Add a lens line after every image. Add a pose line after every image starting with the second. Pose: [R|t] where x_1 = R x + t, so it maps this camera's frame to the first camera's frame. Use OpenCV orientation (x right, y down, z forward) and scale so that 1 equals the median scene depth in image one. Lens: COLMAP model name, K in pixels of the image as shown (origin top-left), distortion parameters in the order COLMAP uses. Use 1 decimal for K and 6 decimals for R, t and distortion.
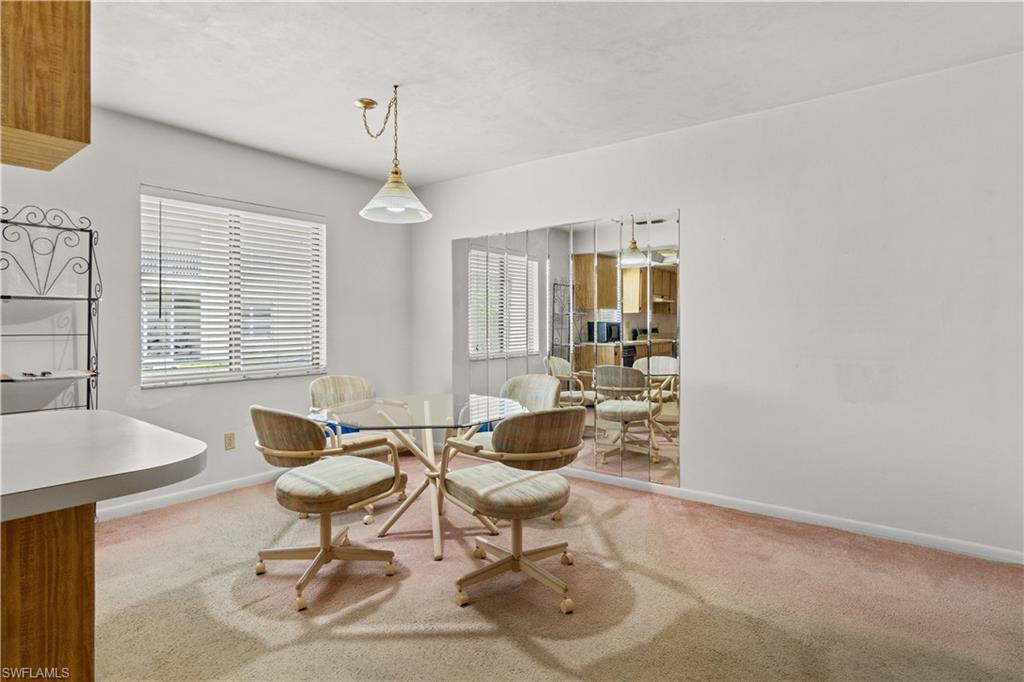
lens RADIAL K [[531.5, 0, 503.4], [0, 531.5, 323.3], [0, 0, 1]] dist [-0.002404, -0.000036]
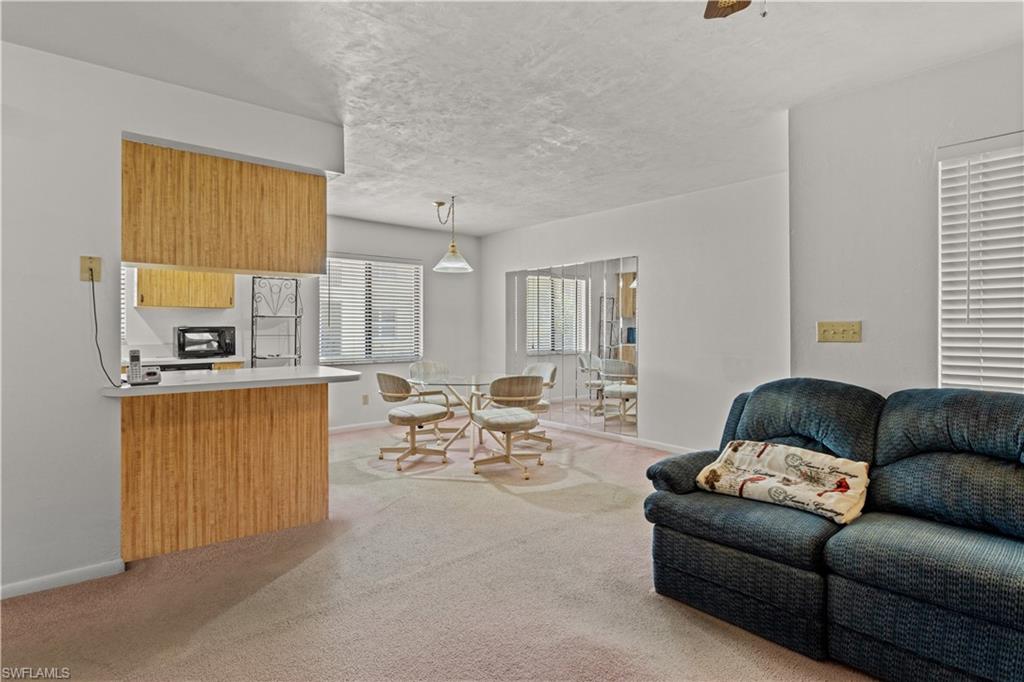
lens RADIAL K [[526.3, 0, 512.1], [0, 526.3, 327.3], [0, 0, 1]] dist [0.000658, 0.000247]
pose [[0.980566, 0.004049, -0.196149, 0.392354], [-0.003266, 0.999985, 0.004311, -0.021862], [0.196163, -0.003587, 0.980565, -0.800101]]
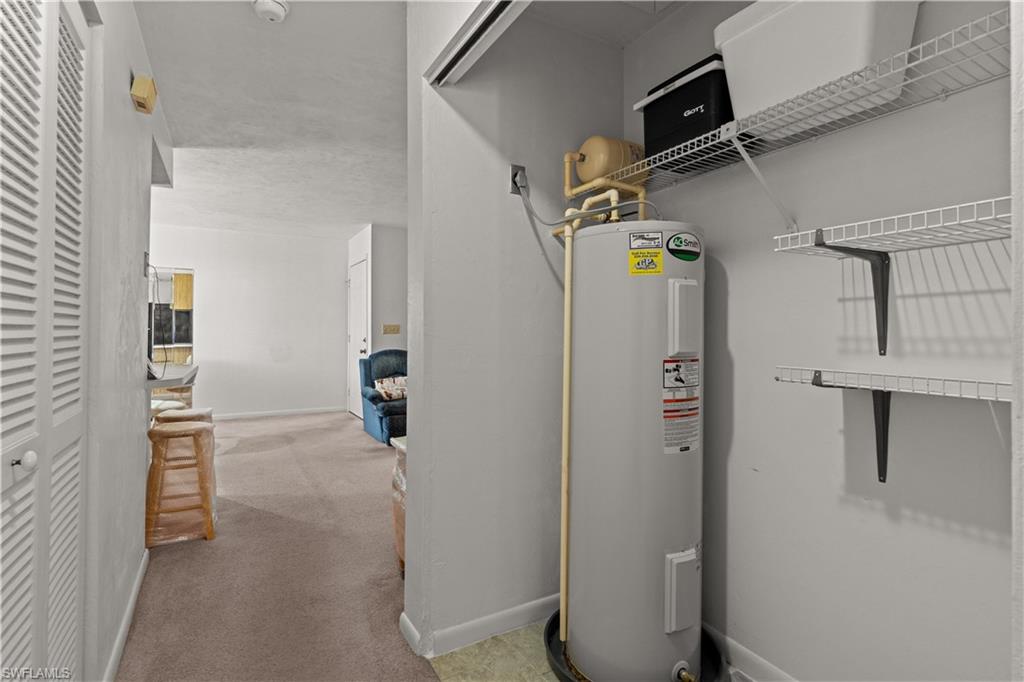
lens RADIAL K [[476.6, 0, 493.8], [0, 476.6, 328.8], [0, 0, 1]] dist [-0.008617, -0.000845]
pose [[0.395125, 0.008800, 0.918585, -1.170479], [-0.009364, 0.999941, -0.005551, -0.003475], [-0.918580, -0.006408, 0.395184, -0.956520]]
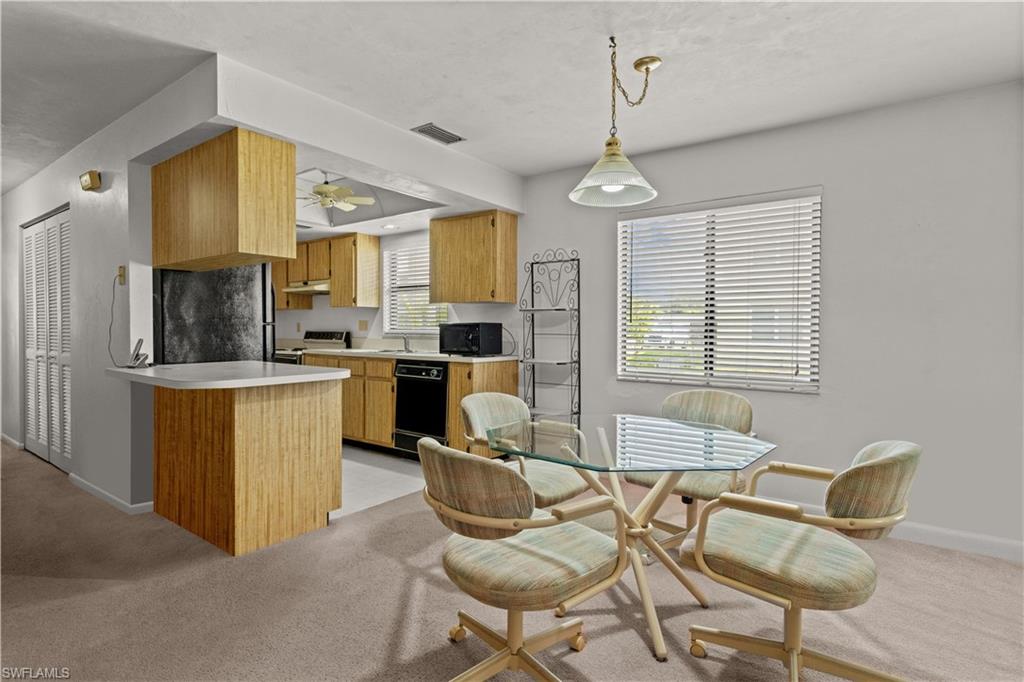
lens RADIAL K [[528.6, 0, 495.1], [0, 528.6, 340.8], [0, 0, 1]] dist [-0.003614, -0.000547]
pose [[0.001871, 0.029193, -0.999572, 0.725875], [-0.002468, 0.999571, 0.029188, -0.003955], [0.999995, 0.002412, 0.001943, 0.958711]]
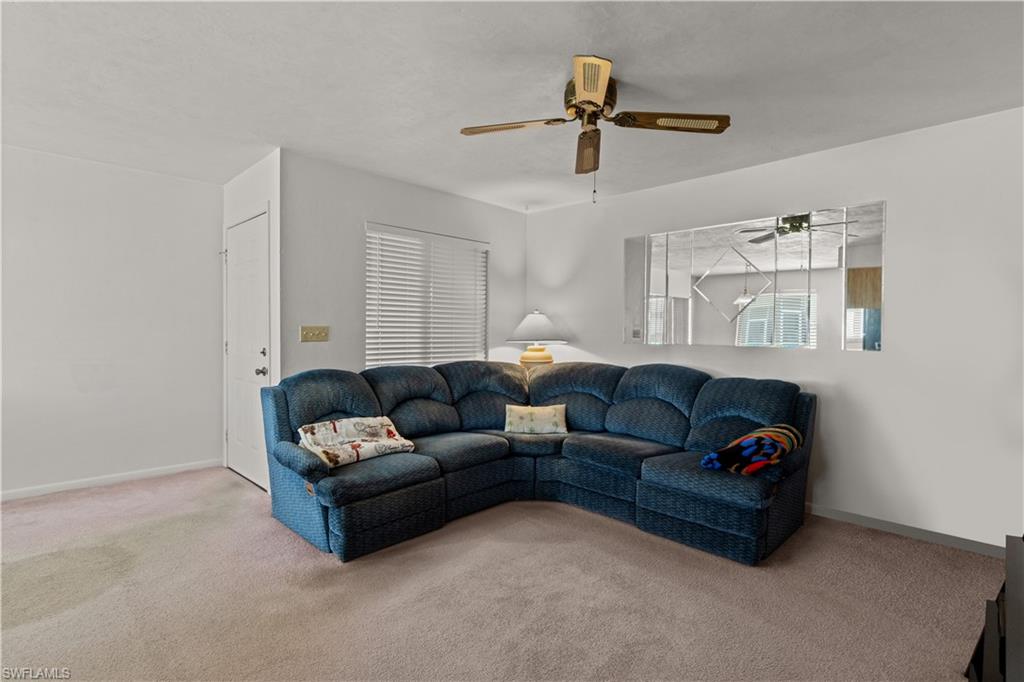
lens RADIAL K [[493.6, 0, 487.0], [0, 493.6, 340.9], [0, 0, 1]] dist [-0.002080, -0.000153]
pose [[0.146987, -0.015607, 0.989015, -0.523252], [-0.013385, 0.999753, 0.017766, -0.020997], [-0.989048, -0.015849, 0.146742, -0.235491]]
